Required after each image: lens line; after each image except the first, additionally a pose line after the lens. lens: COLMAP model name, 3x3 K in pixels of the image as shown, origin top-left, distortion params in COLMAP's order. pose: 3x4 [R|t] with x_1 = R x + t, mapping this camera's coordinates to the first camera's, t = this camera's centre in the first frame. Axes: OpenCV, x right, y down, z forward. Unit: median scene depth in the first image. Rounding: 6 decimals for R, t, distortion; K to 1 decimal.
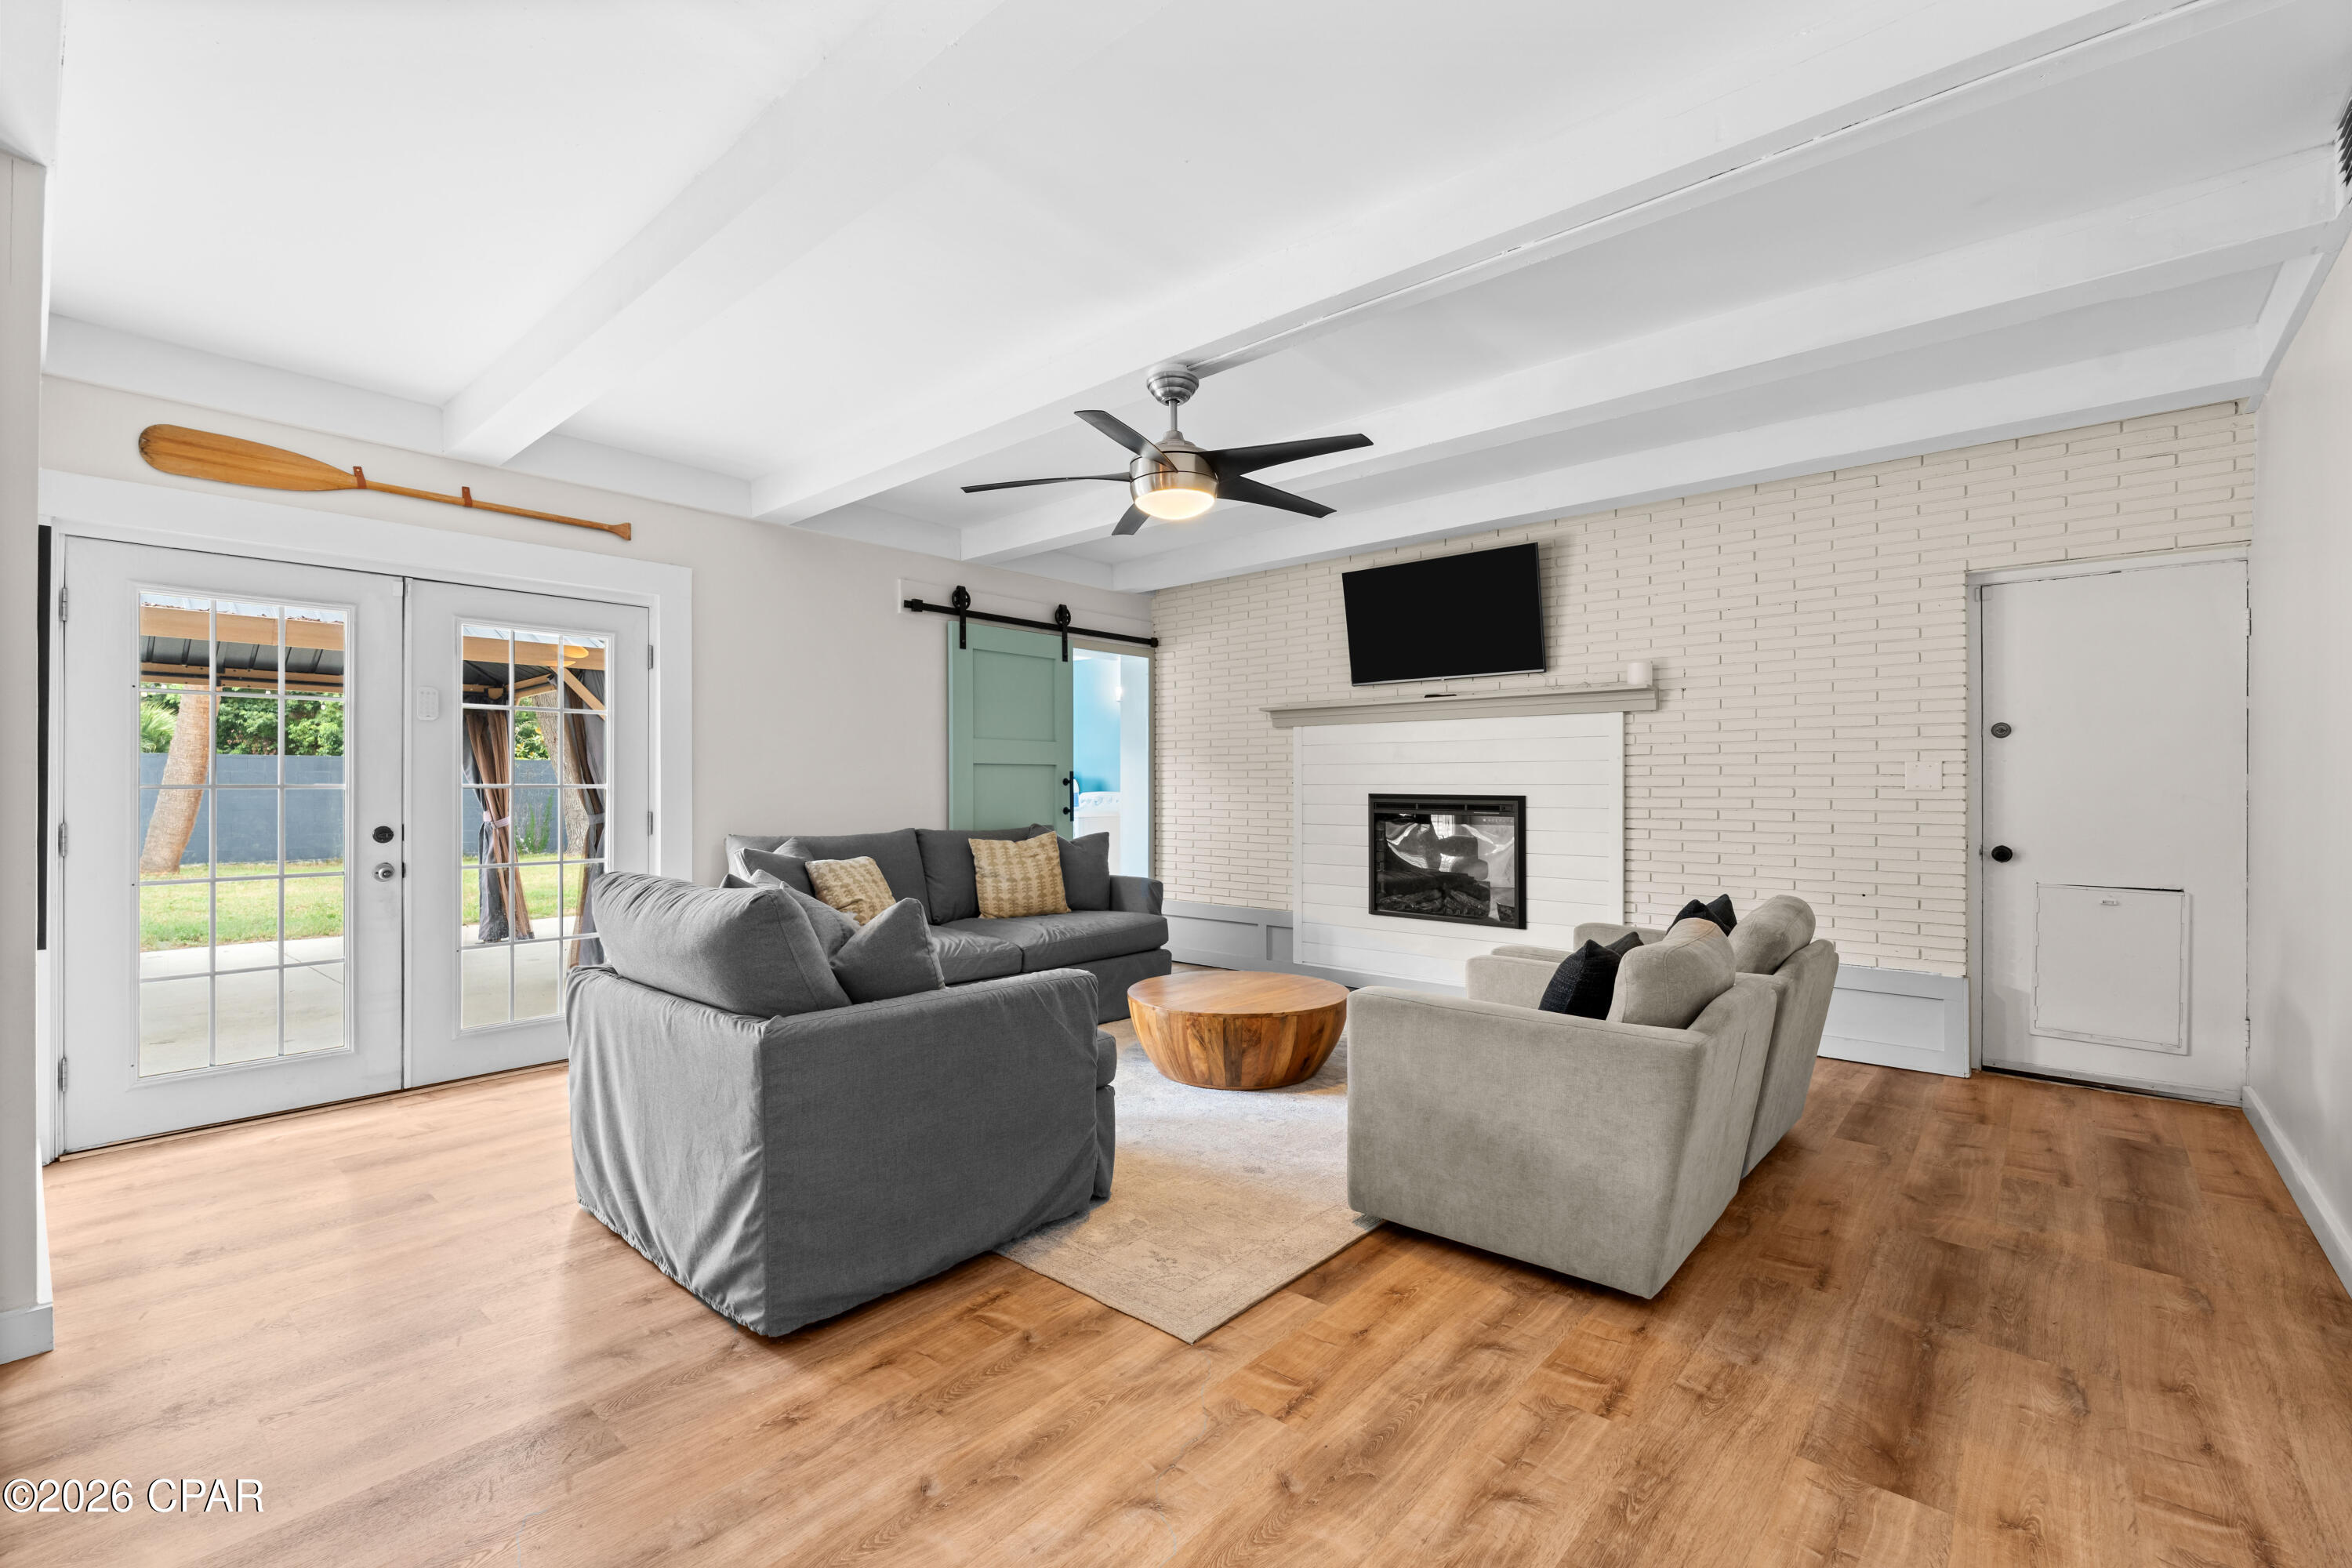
lens RADIAL K [[1017.3, 0, 1176.9], [0, 1017.3, 790.3], [0, 0, 1]] dist [-0.002715, 0.000560]
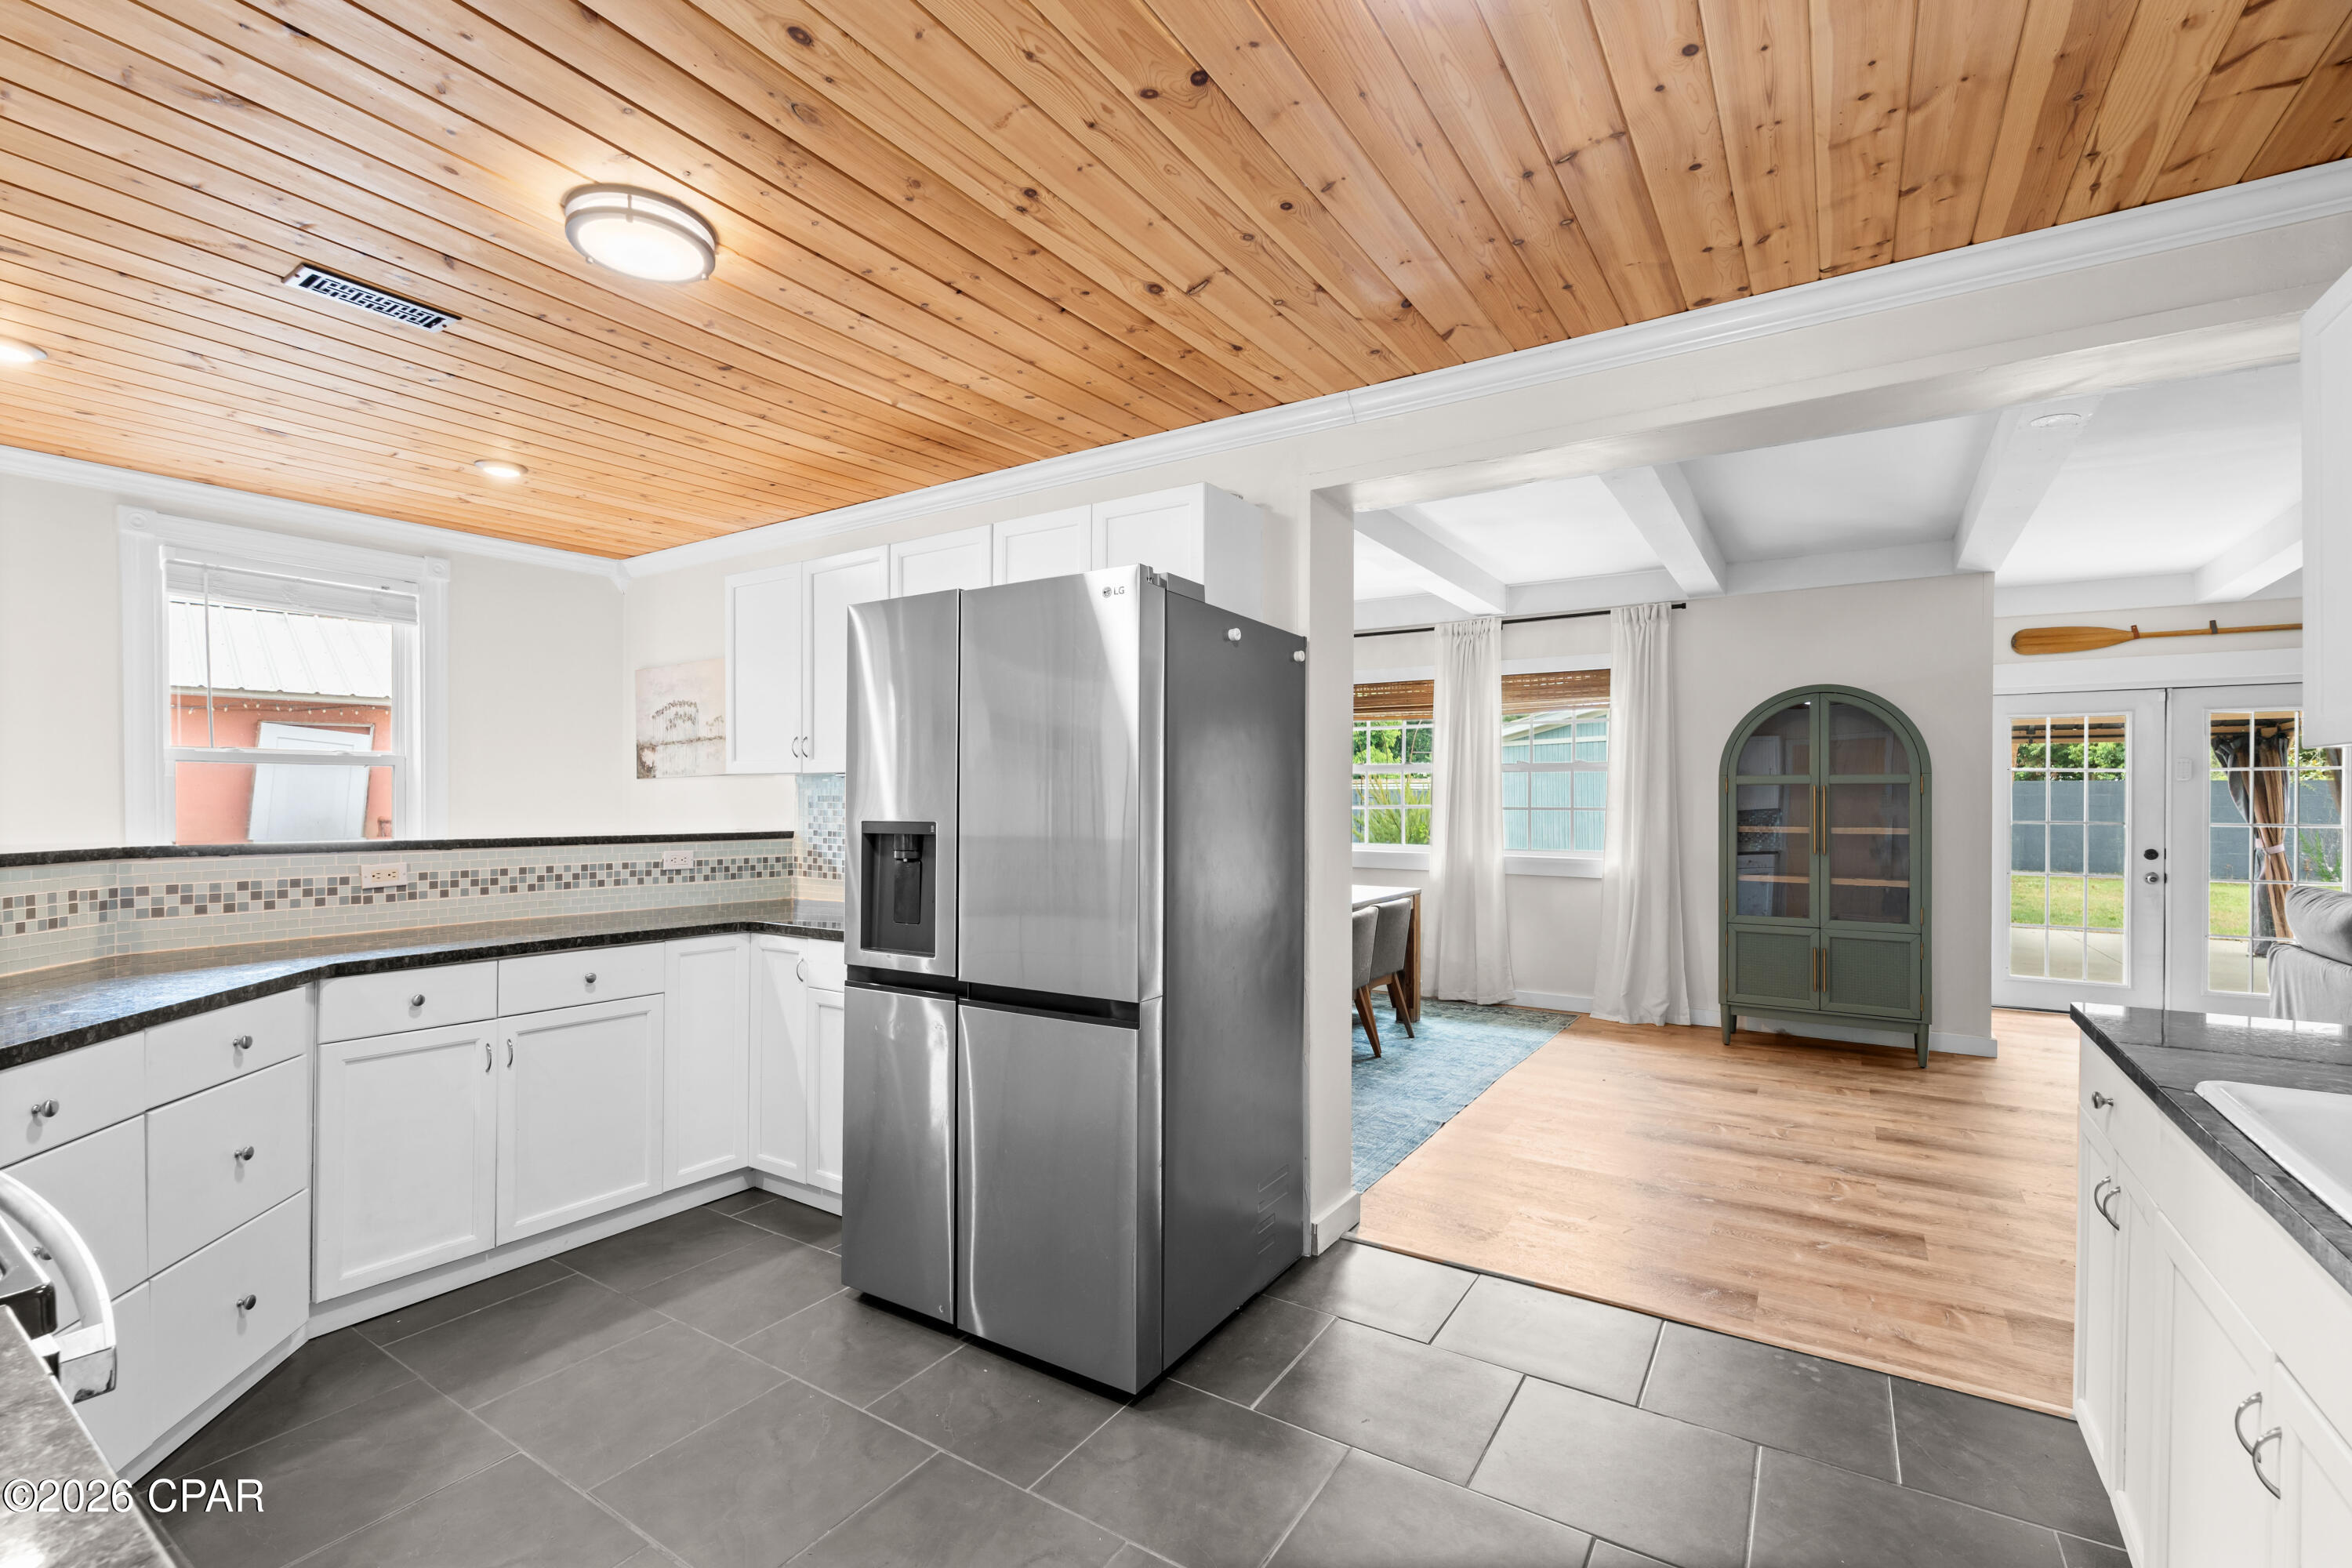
lens RADIAL K [[1059.0, 0, 1154.2], [0, 1059.0, 796.2], [0, 0, 1]] dist [-0.001095, 0.000569]
pose [[0.141057, -0.001705, -0.990000, 0.599994], [-0.005366, 0.999983, -0.002487, -0.032869], [0.989987, 0.005663, 0.141045, -0.730696]]
